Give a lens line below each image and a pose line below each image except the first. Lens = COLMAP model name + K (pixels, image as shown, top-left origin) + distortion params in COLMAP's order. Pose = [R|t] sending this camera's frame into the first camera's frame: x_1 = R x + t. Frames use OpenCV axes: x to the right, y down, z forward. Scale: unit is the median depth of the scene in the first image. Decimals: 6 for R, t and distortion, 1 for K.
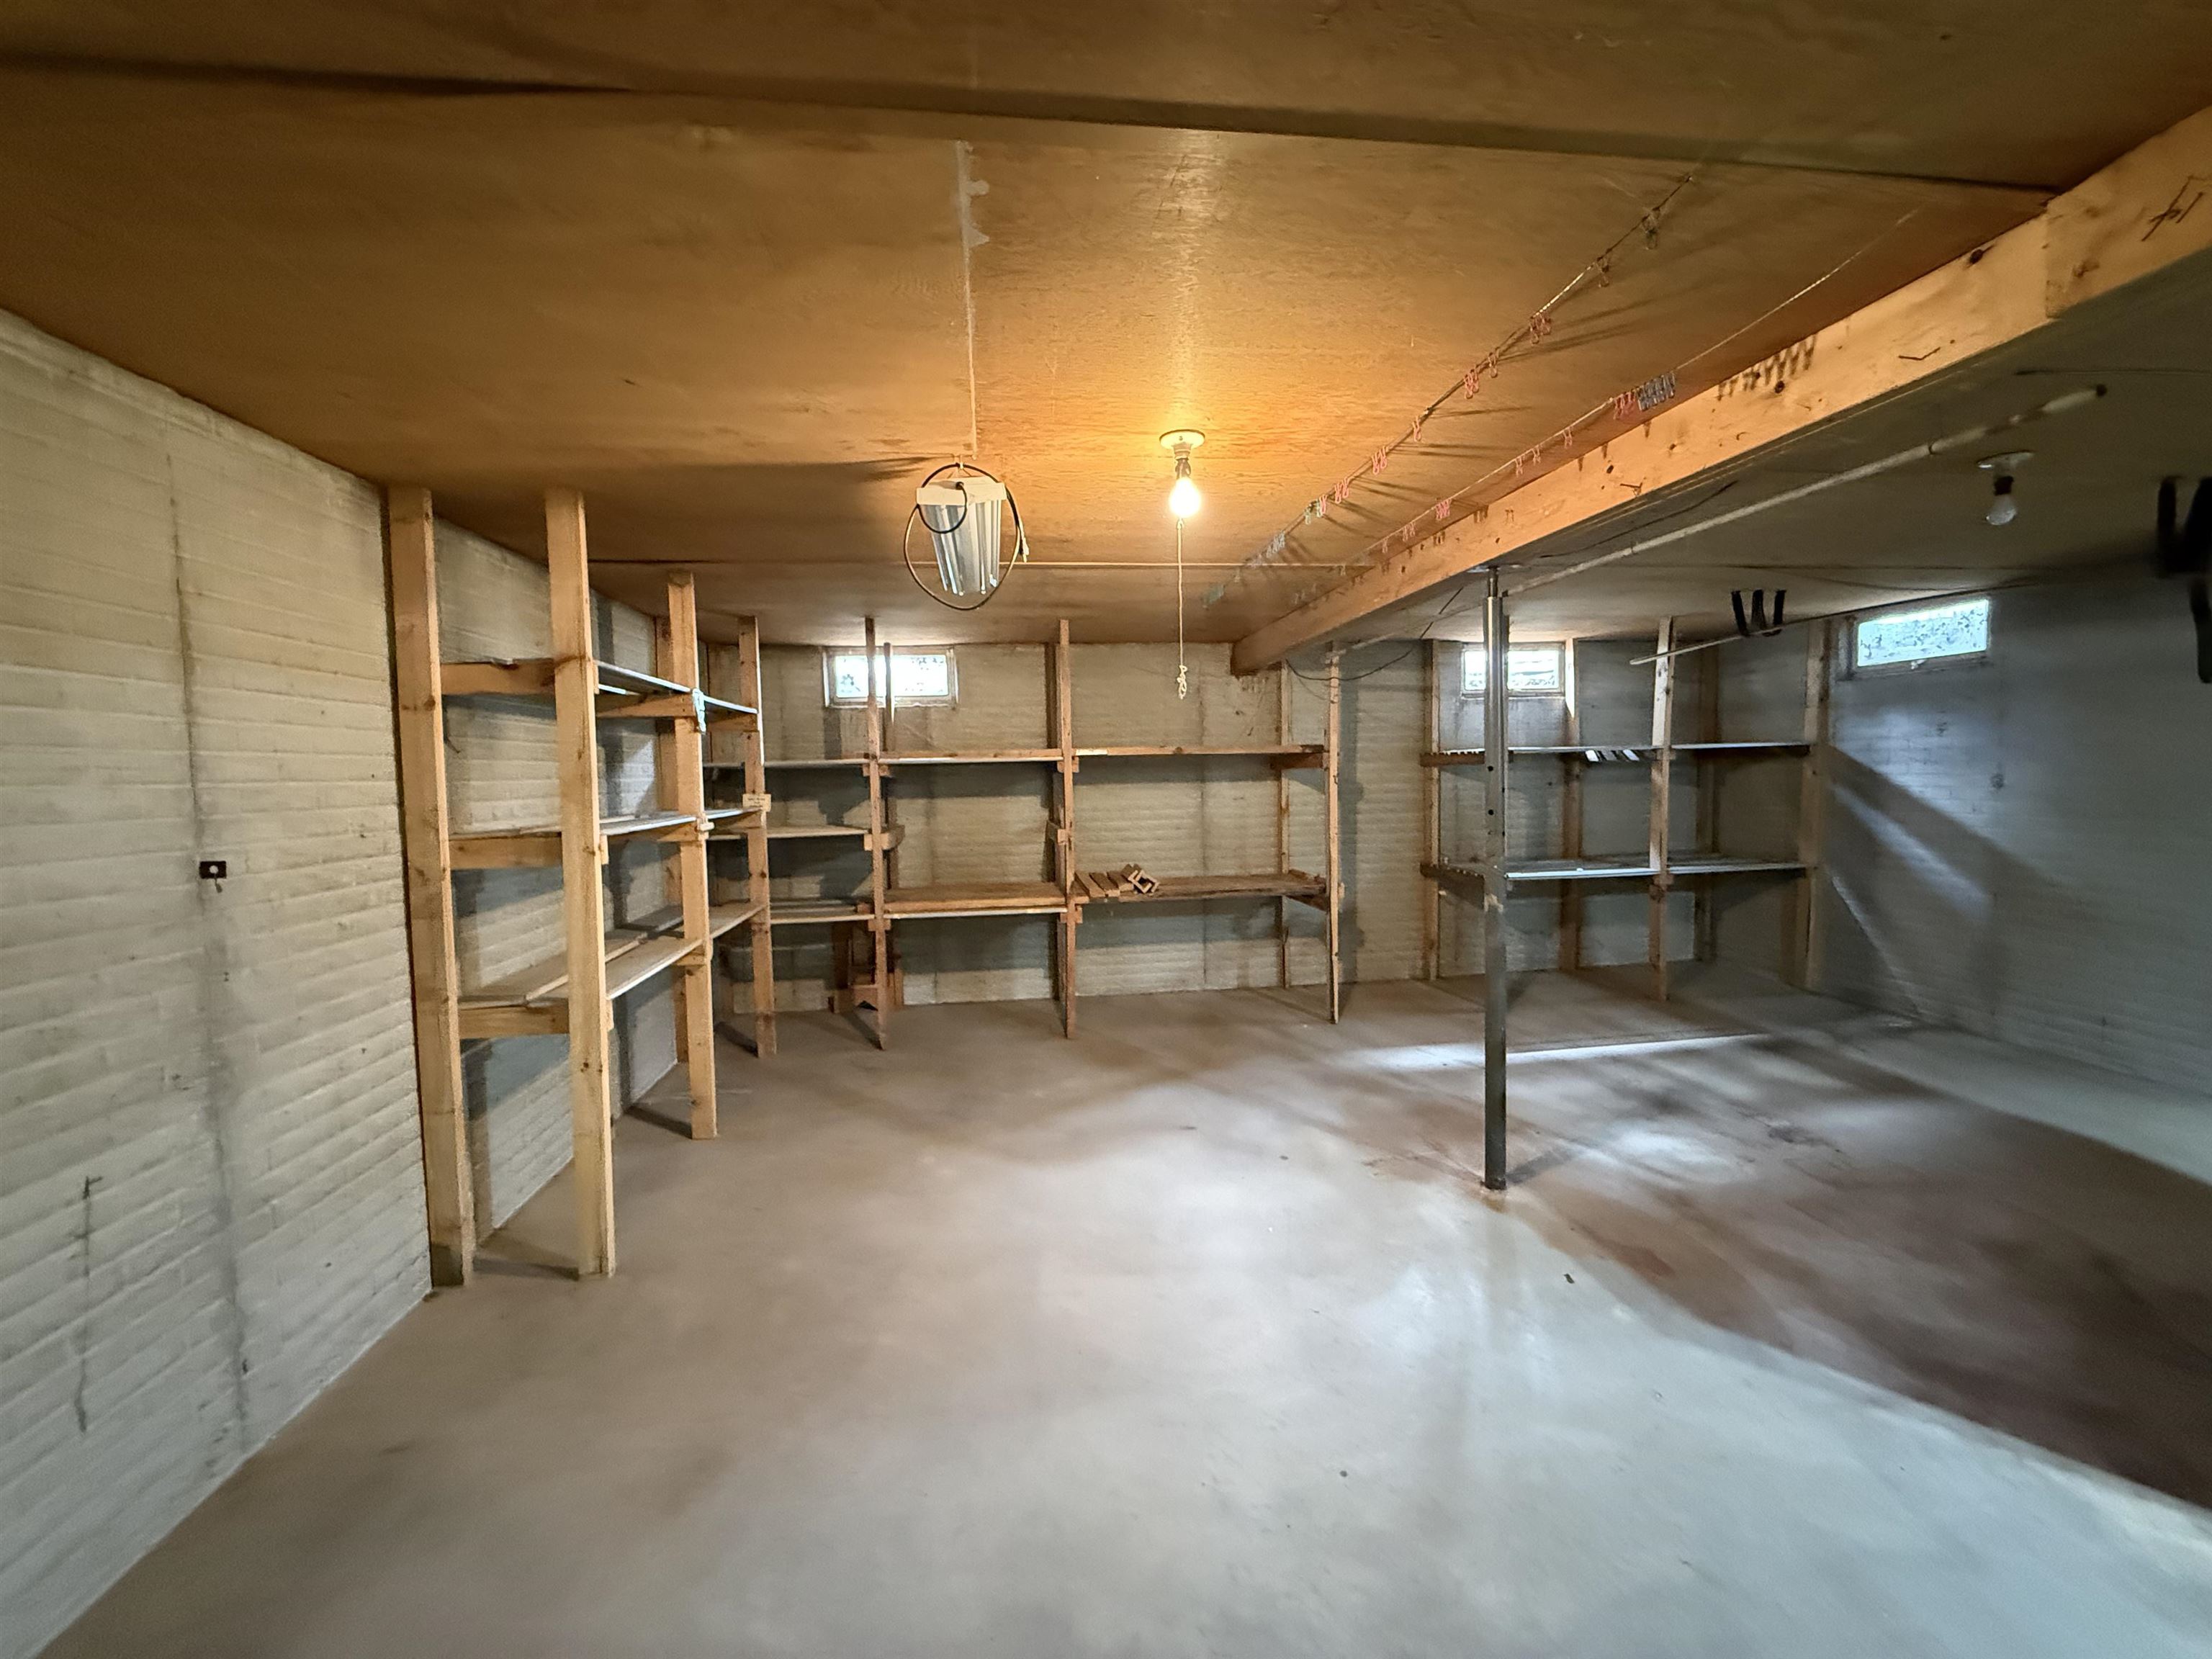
lens RADIAL K [[878.7, 0, 1098.6], [0, 878.7, 827.3], [0, 0, 1]] dist [-0.000340, -0.000090]
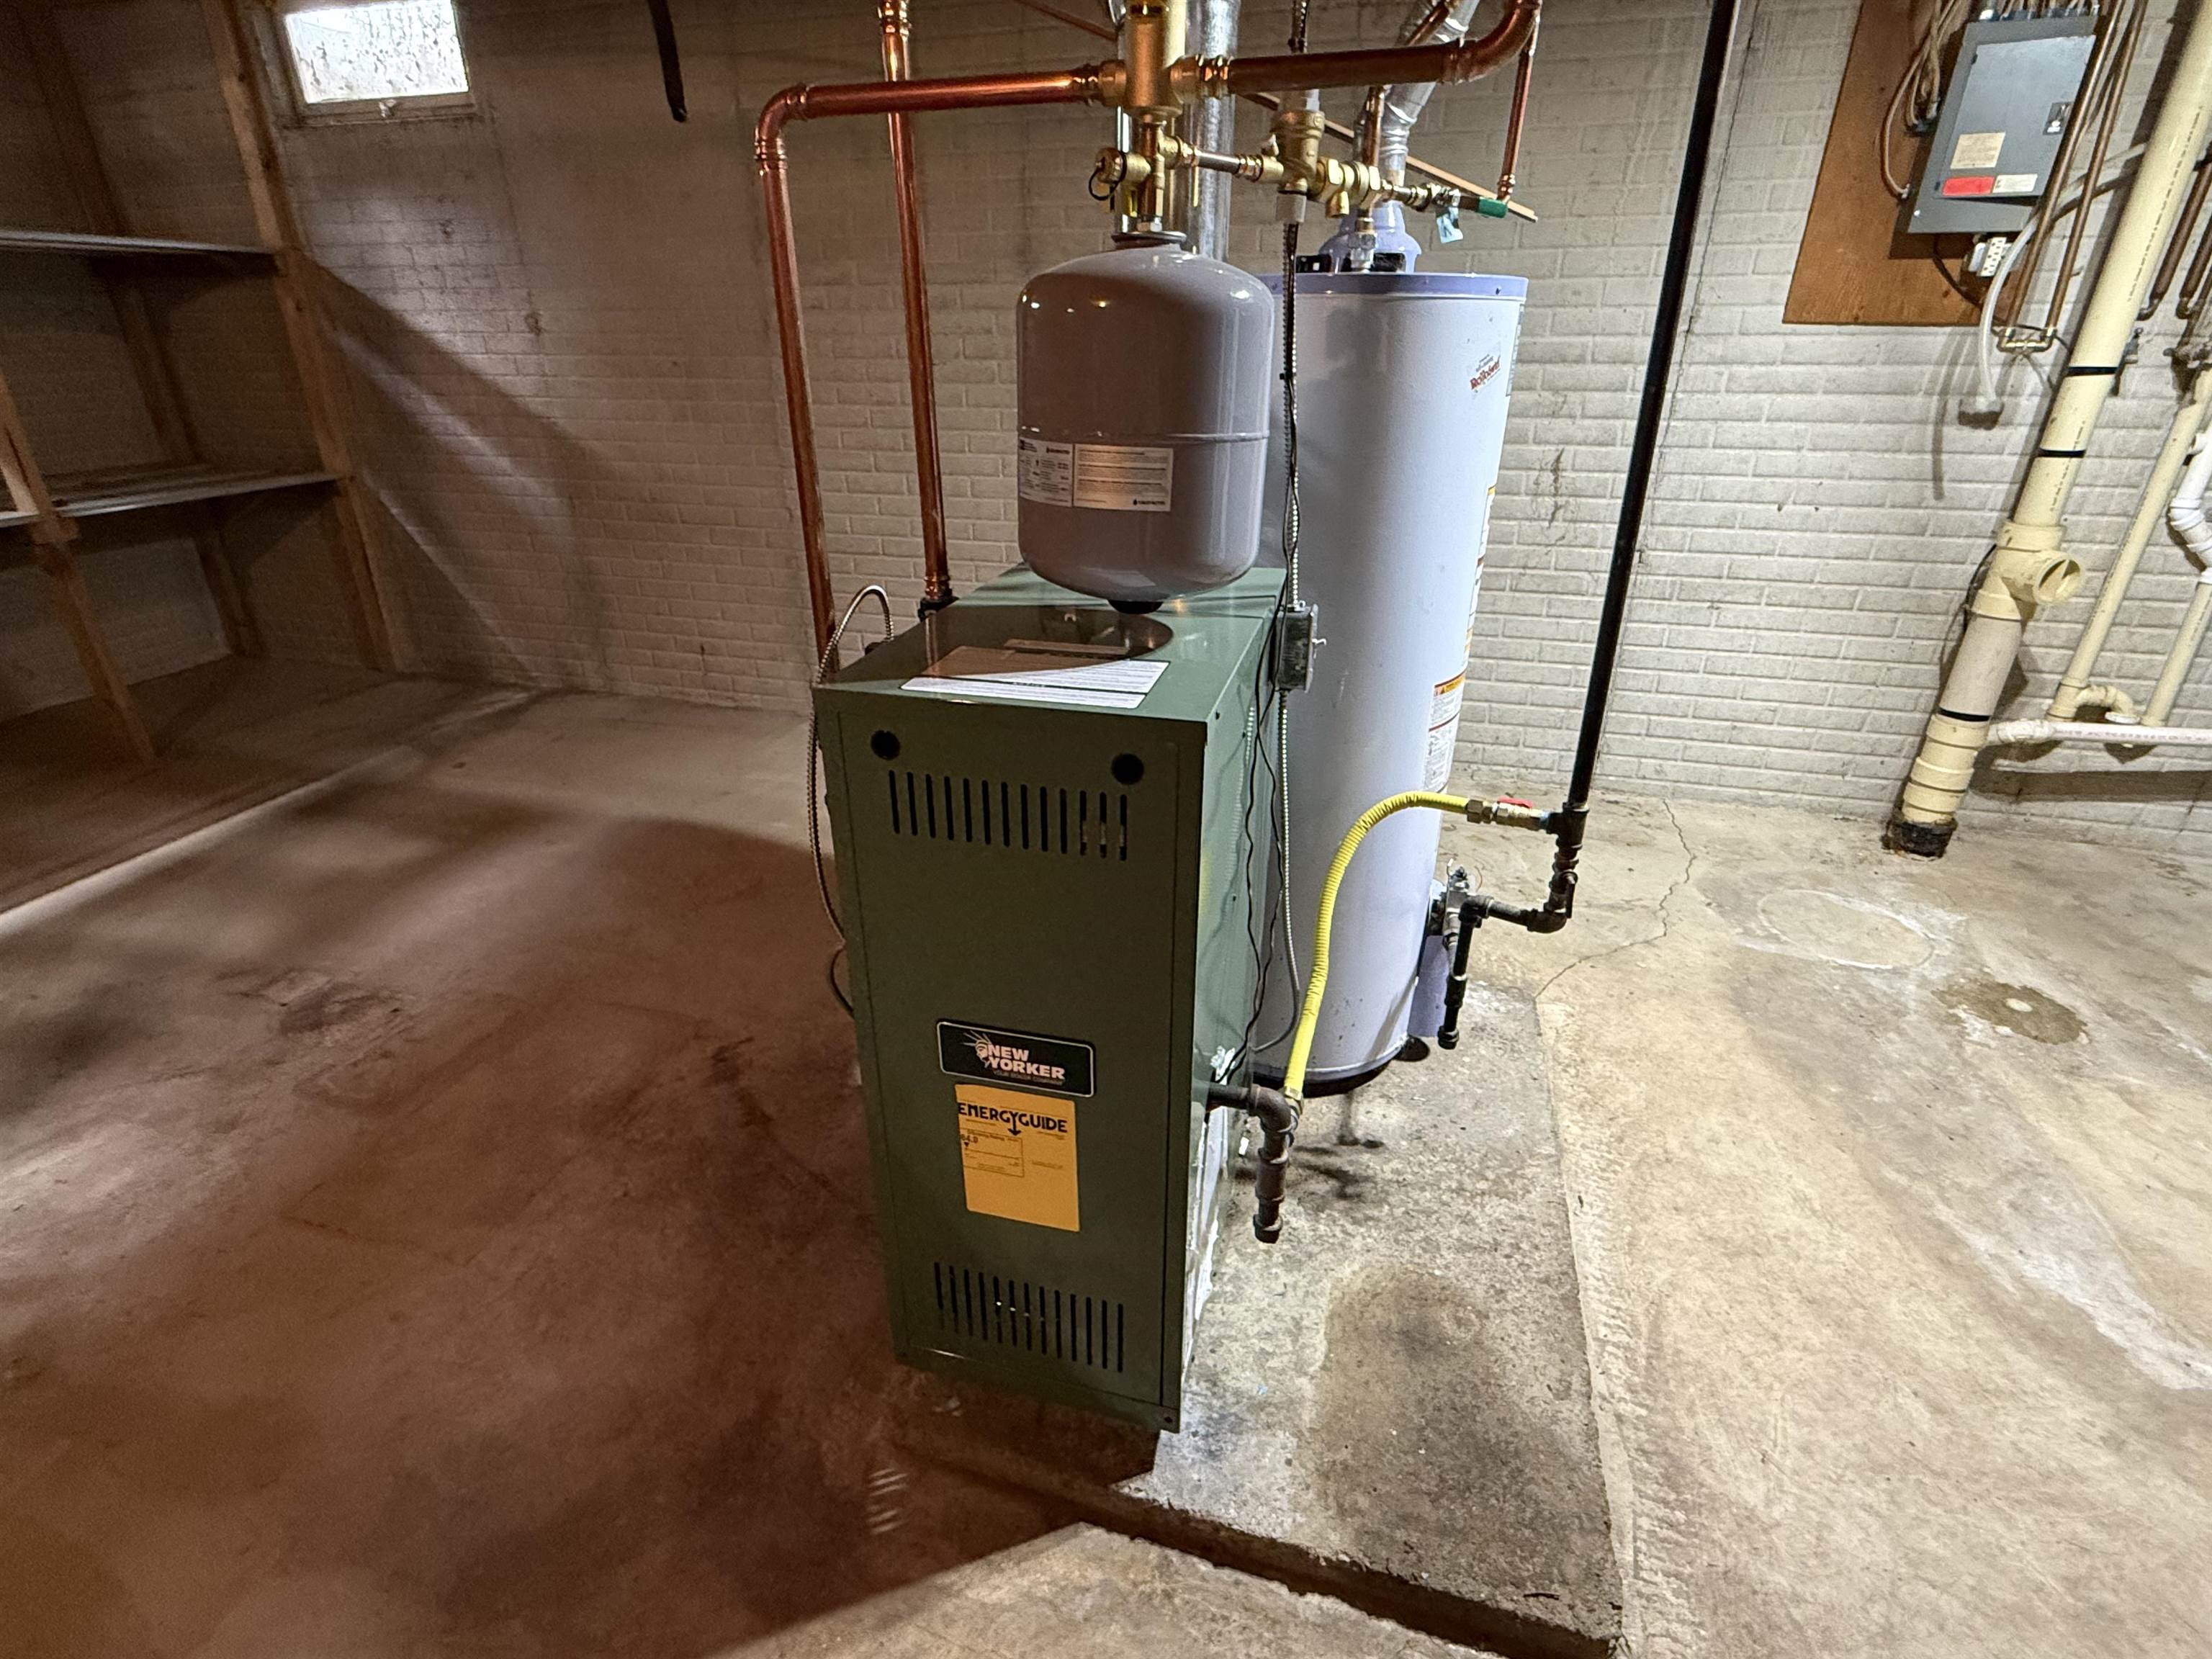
lens RADIAL K [[1026.7, 0, 1106.0], [0, 1026.7, 829.5], [0, 0, 1]] dist [0.001778, -0.011038]
pose [[0.373642, -0.374431, 0.848642, 0.344659], [0.034799, 0.919920, 0.390559, 0.012183], [-0.926920, -0.116398, 0.356750, 0.244232]]
